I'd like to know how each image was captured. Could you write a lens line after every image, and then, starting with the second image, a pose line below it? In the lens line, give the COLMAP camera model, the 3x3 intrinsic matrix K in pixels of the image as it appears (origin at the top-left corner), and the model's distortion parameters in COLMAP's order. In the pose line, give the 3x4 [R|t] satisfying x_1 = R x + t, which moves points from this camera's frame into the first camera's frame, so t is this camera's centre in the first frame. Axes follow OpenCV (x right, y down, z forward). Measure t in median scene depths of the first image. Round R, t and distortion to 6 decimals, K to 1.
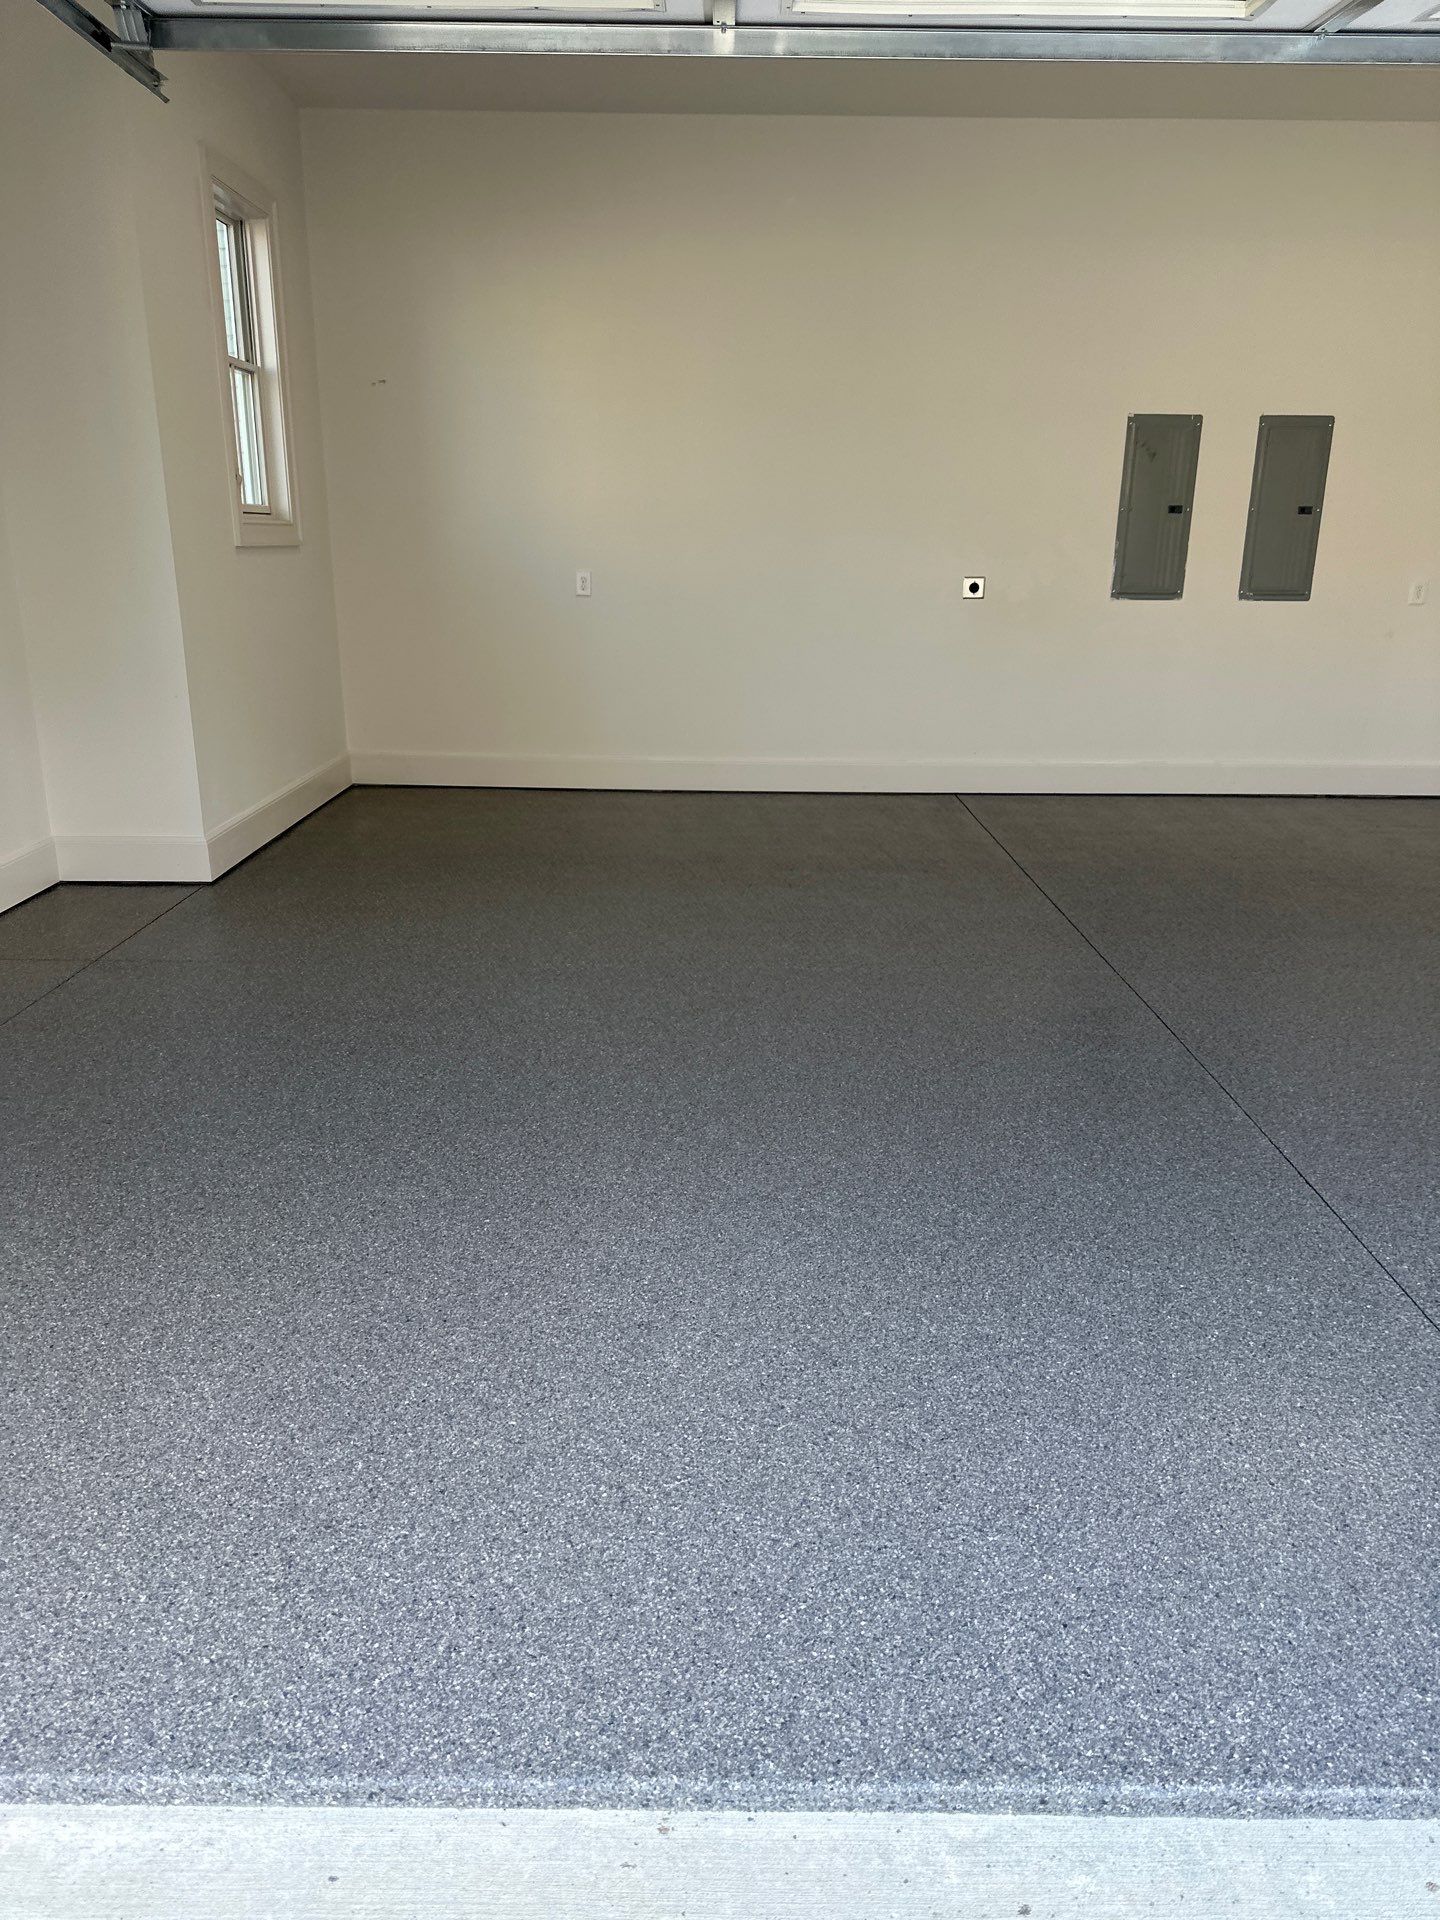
lens RADIAL K [[1377.2, 0, 724.6], [0, 1377.2, 951.5], [0, 0, 1]] dist [0.041024, -0.038471]
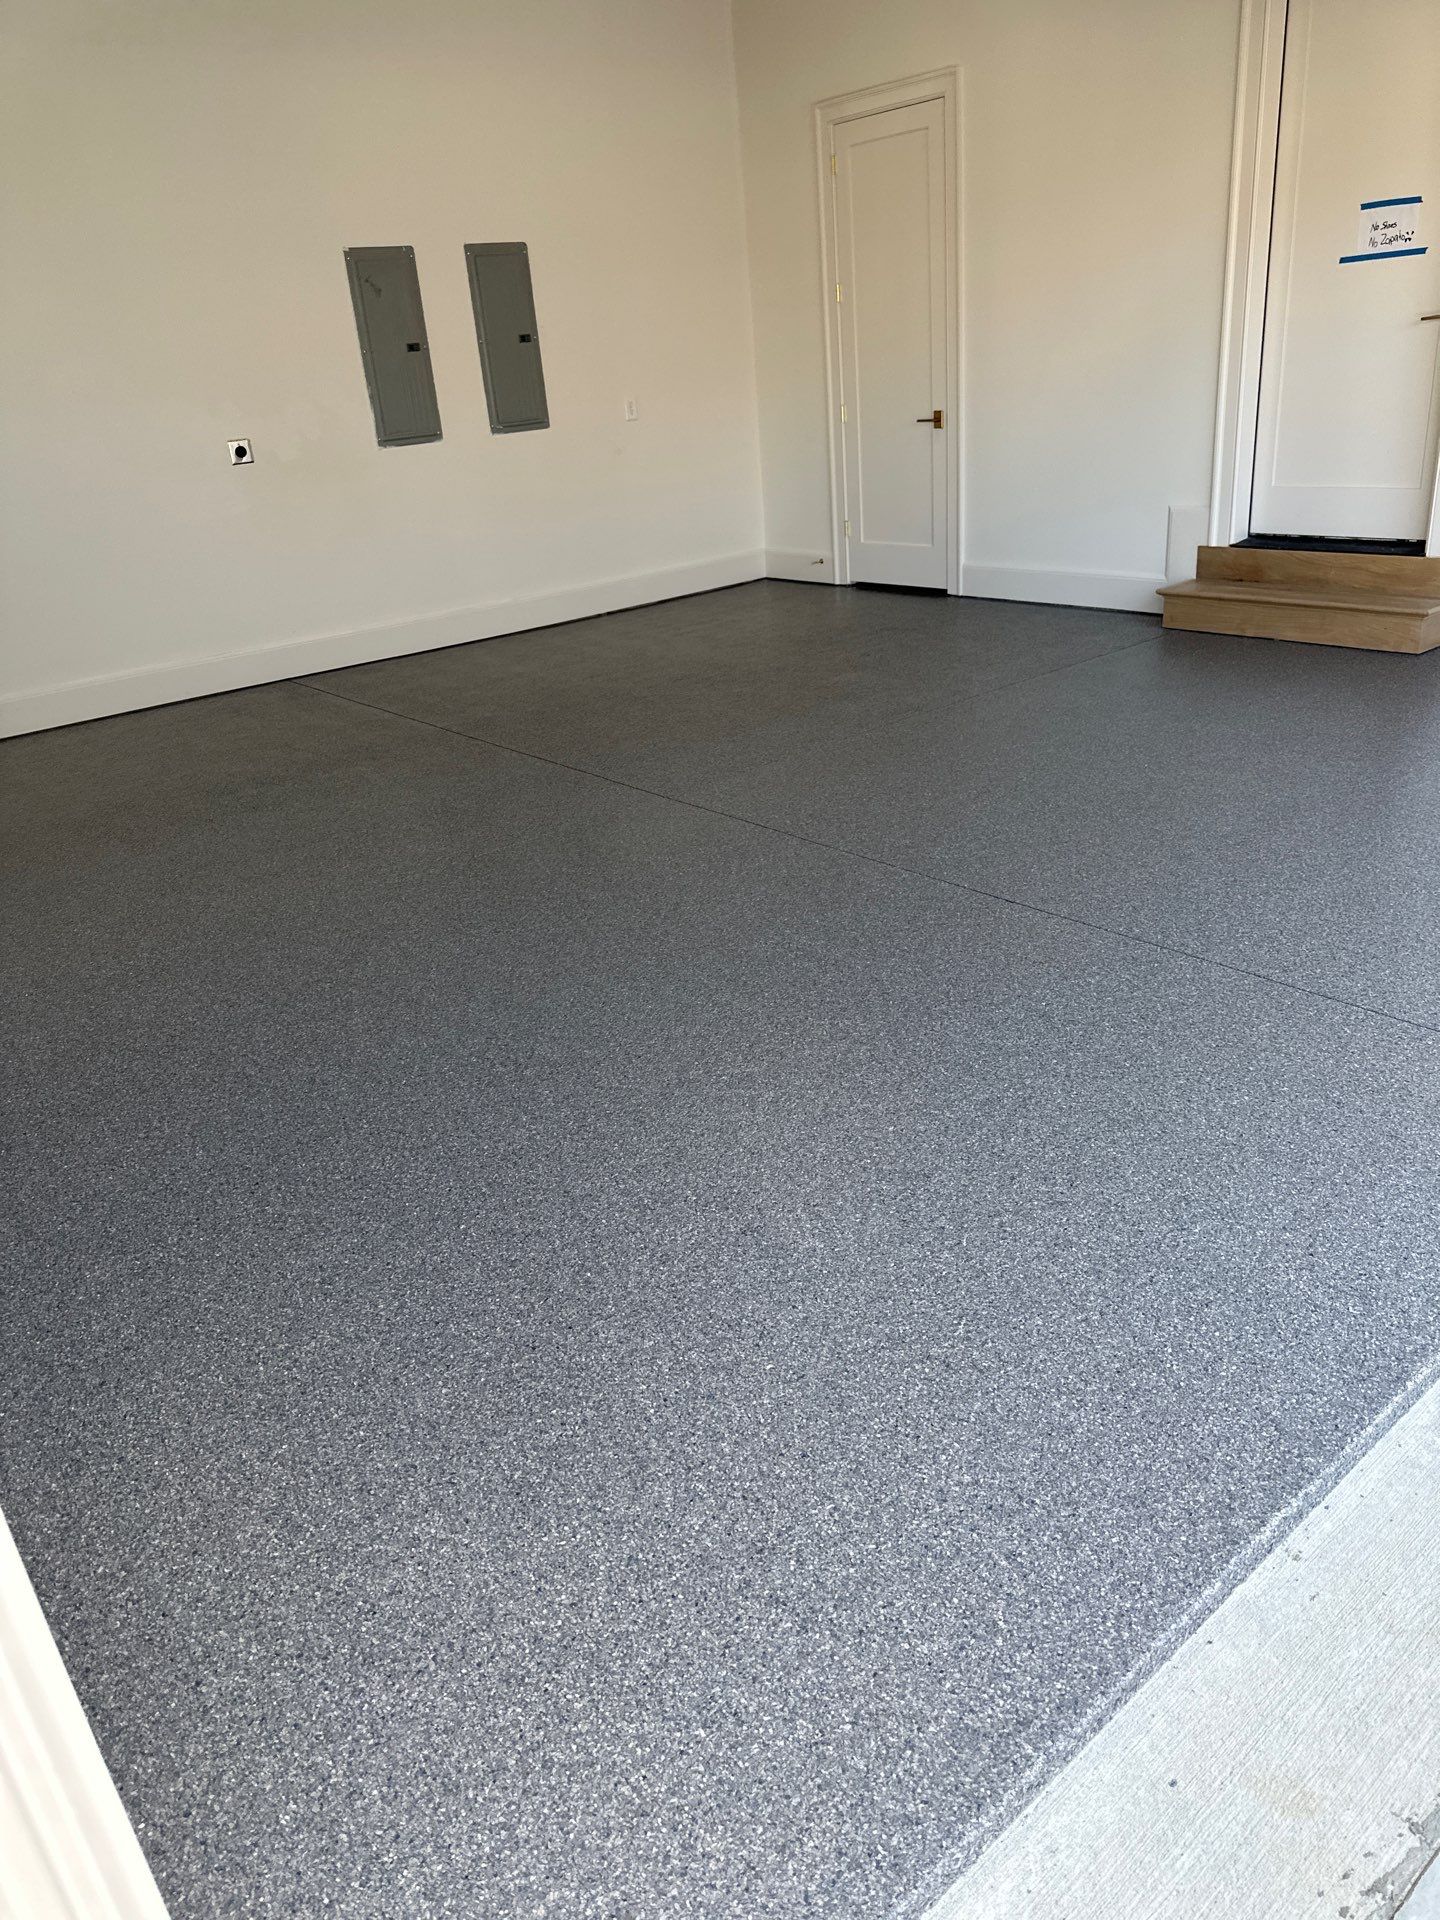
lens RADIAL K [[1377.2, 0, 724.6], [0, 1377.2, 951.5], [0, 0, 1]] dist [0.041024, -0.038471]
pose [[0.760590, -0.324012, 0.562600, -0.764578], [0.271965, 0.945875, 0.177072, -0.115870], [-0.589523, 0.018328, 0.807544, 0.346863]]
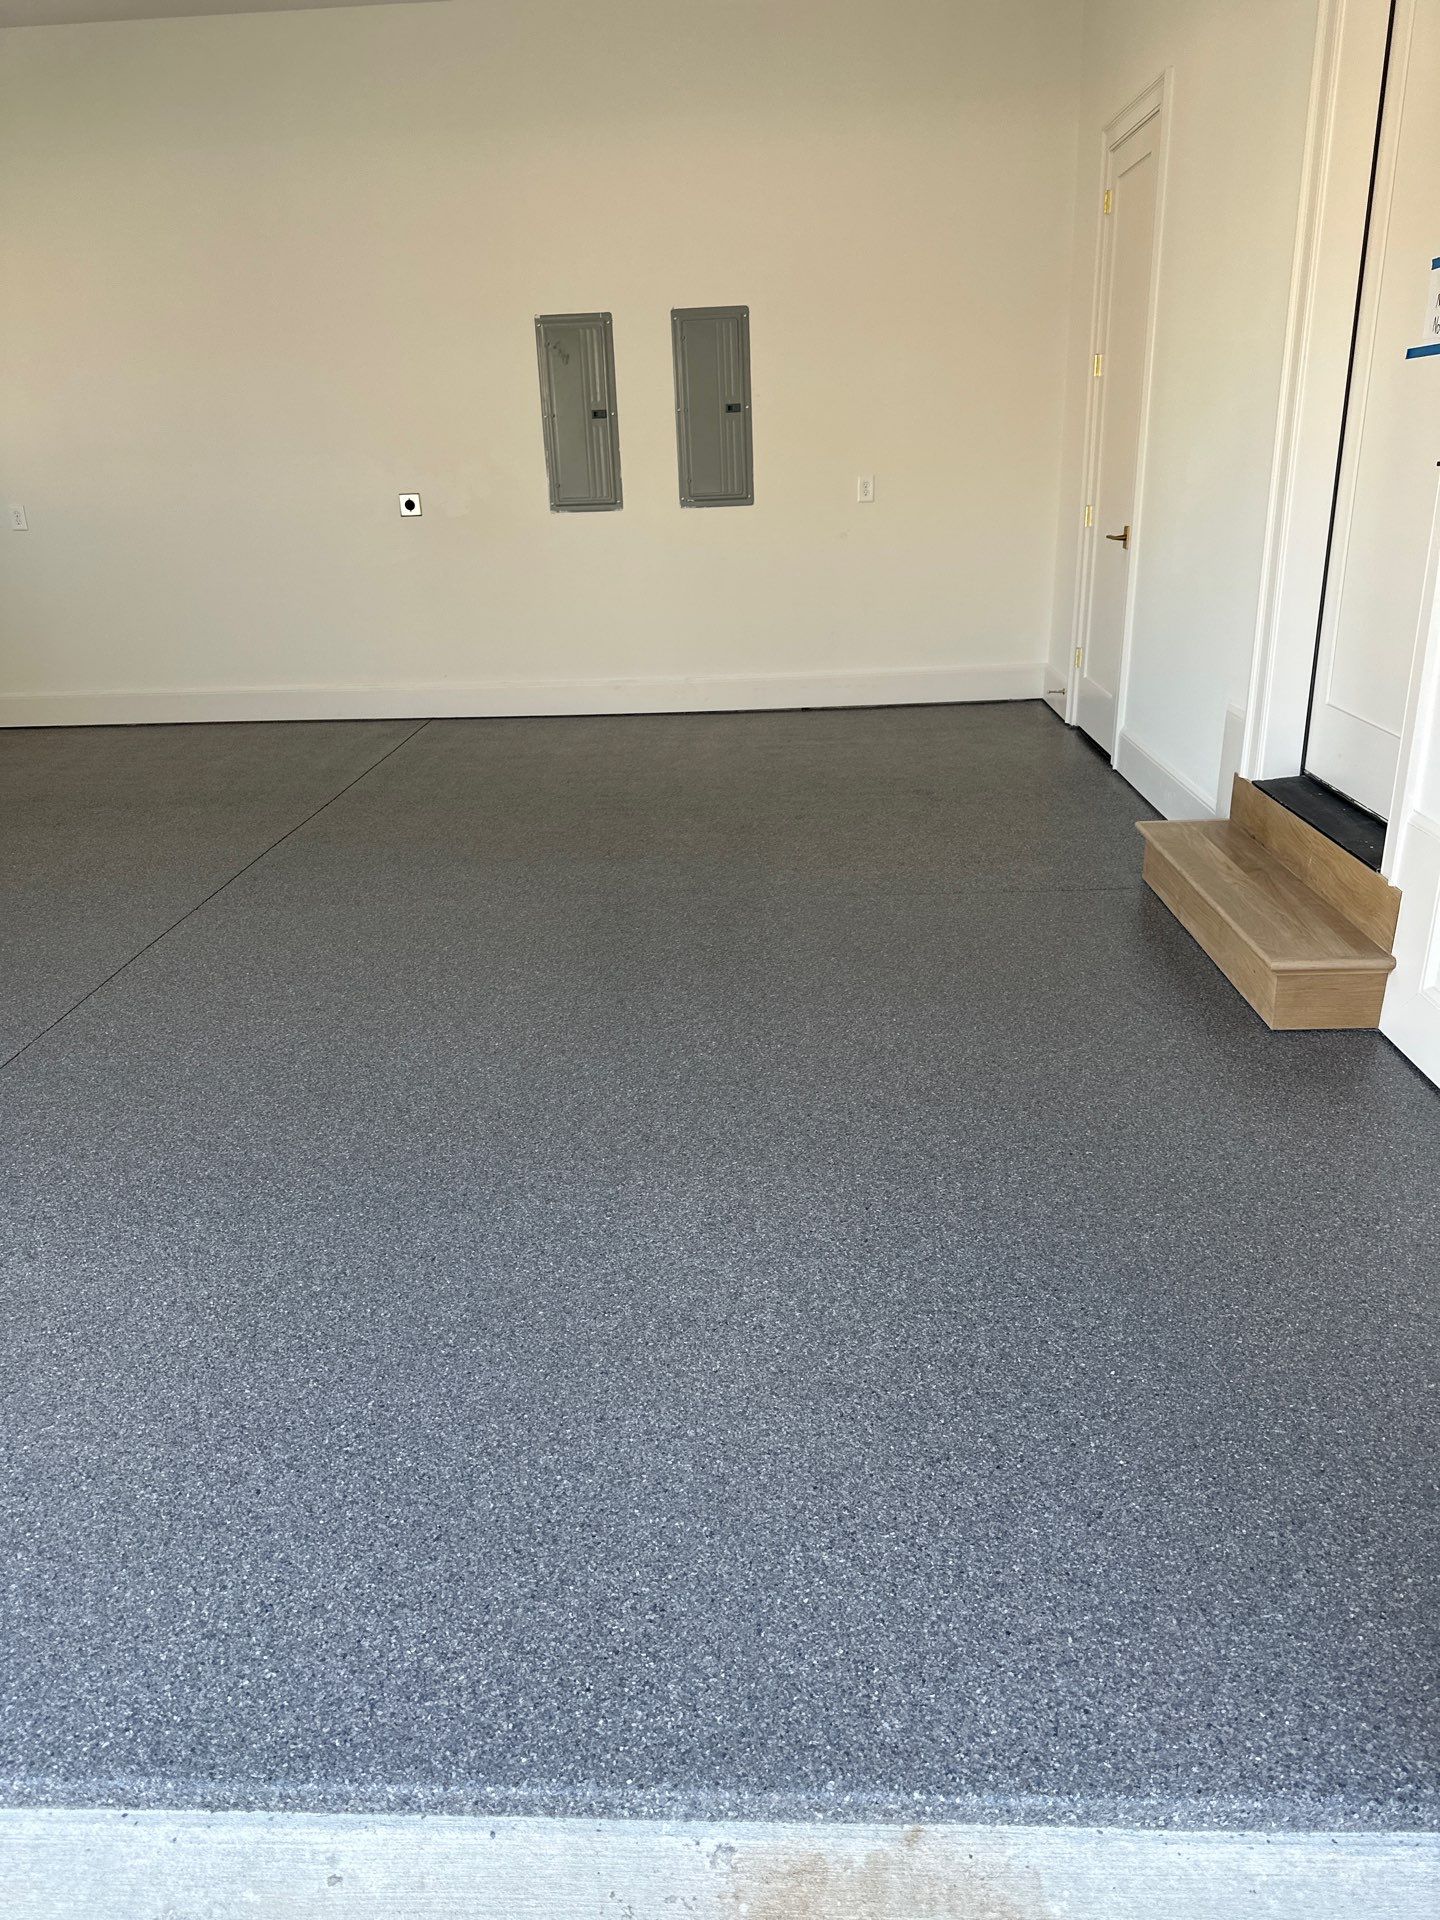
lens RADIAL K [[1337.4, 0, 720.0], [0, 1337.4, 960.0], [0, 0, 1]] dist [0.092829, -0.142410]
pose [[0.998049, -0.027867, -0.055865, 1.758454], [0.031780, 0.997011, 0.070417, -0.013107], [0.053736, -0.072055, 0.995952, 0.147840]]
